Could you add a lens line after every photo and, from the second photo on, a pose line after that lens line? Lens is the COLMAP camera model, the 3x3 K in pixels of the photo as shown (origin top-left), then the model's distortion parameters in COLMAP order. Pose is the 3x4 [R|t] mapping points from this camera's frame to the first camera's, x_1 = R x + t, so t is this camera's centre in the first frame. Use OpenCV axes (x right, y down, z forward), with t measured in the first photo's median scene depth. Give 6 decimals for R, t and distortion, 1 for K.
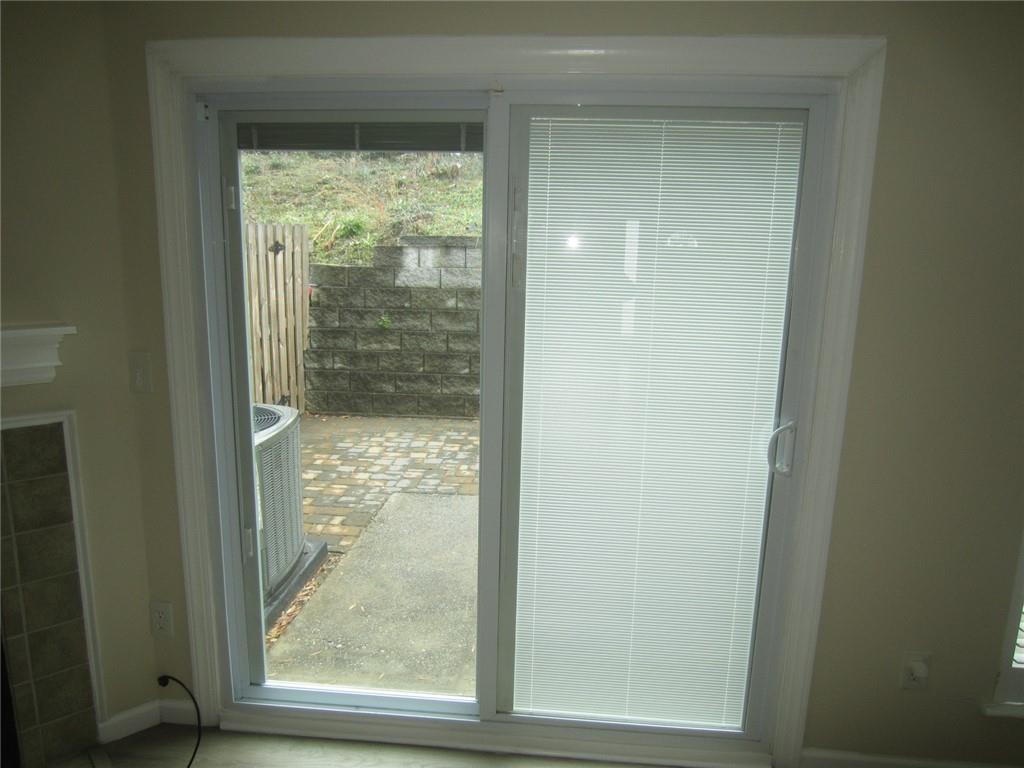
lens RADIAL K [[735.5, 0, 507.1], [0, 735.5, 384.7], [0, 0, 1]] dist [-0.019033, -0.000334]
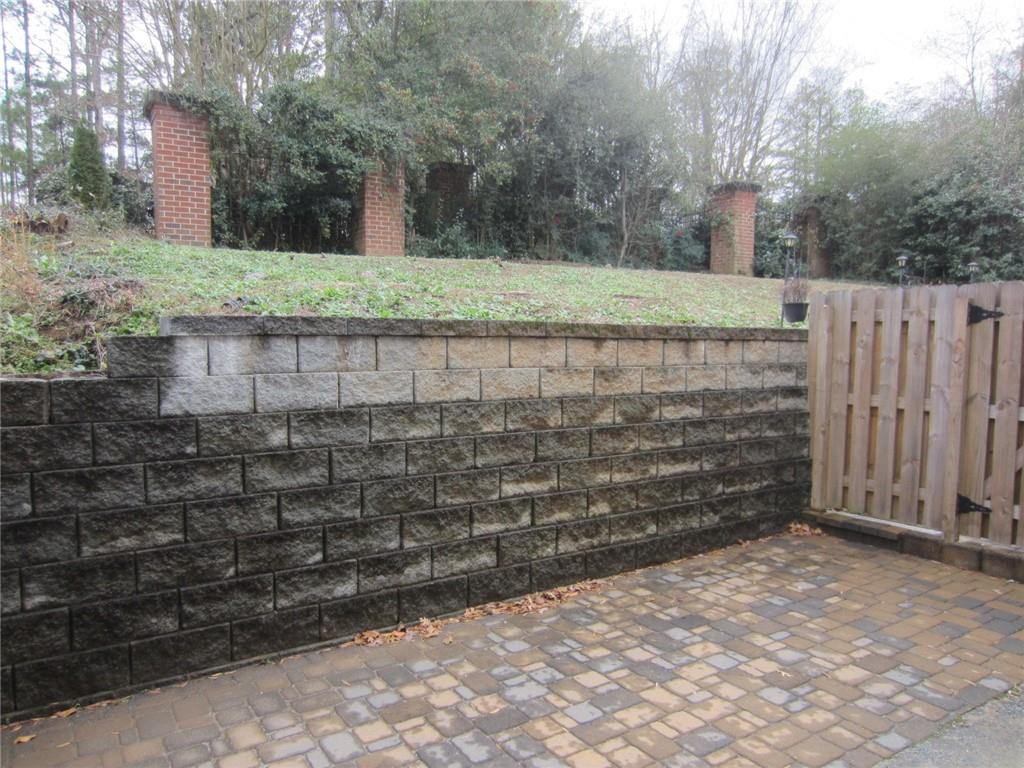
lens RADIAL K [[735.5, 0, 507.1], [0, 735.5, 384.7], [0, 0, 1]] dist [-0.019033, -0.000334]
pose [[0.780700, -0.058199, 0.622190, -0.279579], [0.124196, 0.990242, -0.063210, -0.094604], [-0.612440, 0.126622, 0.780310, 0.468651]]
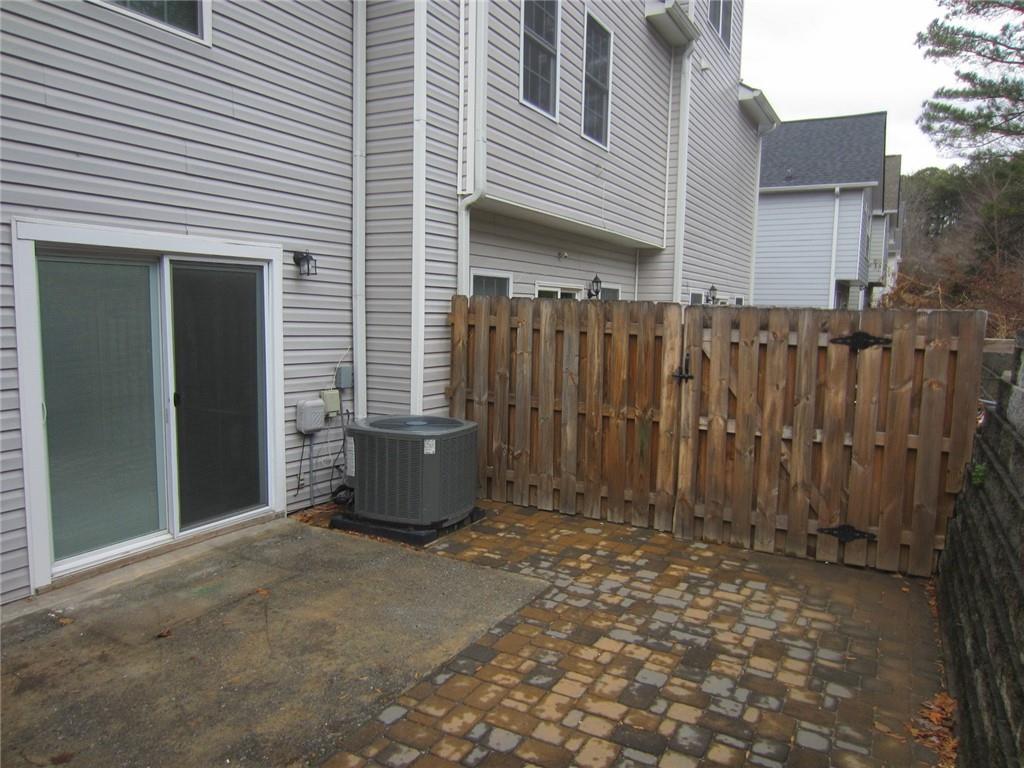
lens RADIAL K [[726.3, 0, 509.1], [0, 726.3, 389.6], [0, 0, 1]] dist [-0.016671, -0.000327]
pose [[-0.390376, 0.077488, -0.917389, 0.502629], [-0.204461, 0.964272, 0.168452, -0.171154], [0.897665, 0.253330, -0.360585, 0.858185]]
